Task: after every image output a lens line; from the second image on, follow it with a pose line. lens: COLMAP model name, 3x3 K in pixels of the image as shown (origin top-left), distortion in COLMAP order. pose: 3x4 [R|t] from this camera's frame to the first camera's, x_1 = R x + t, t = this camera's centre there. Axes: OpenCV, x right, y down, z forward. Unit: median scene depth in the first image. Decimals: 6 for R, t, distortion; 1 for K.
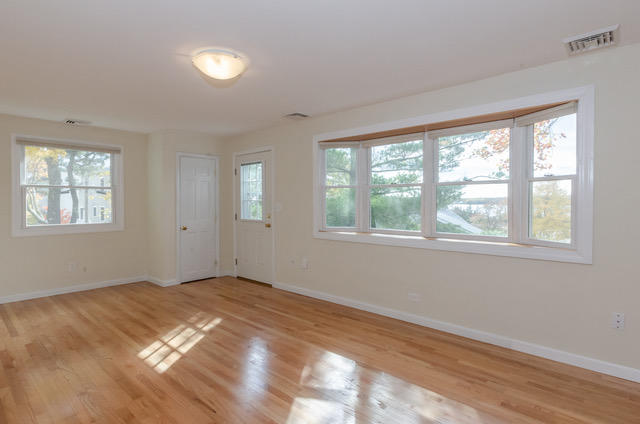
lens RADIAL K [[331.1, 0, 320.5], [0, 331.1, 212.1], [0, 0, 1]] dist [0.004372, 0.000833]
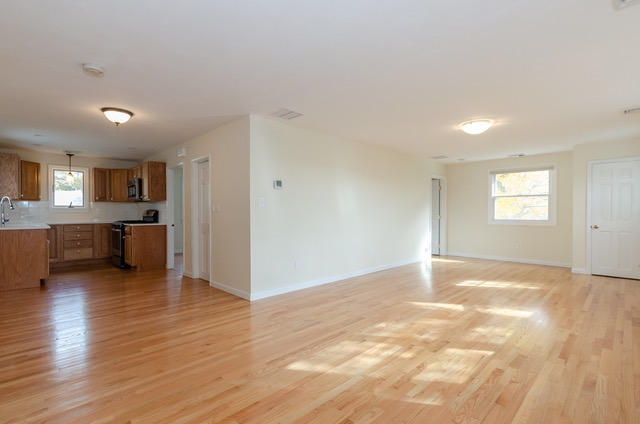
lens RADIAL K [[286.0, 0, 319.4], [0, 286.0, 212.2], [0, 0, 1]] dist [0.004344, 0.000463]
pose [[-0.050461, 0.000944, -0.998726, 0.654004], [-0.038382, 0.999259, 0.002884, 0.034122], [0.997988, 0.038479, -0.050387, 0.119207]]
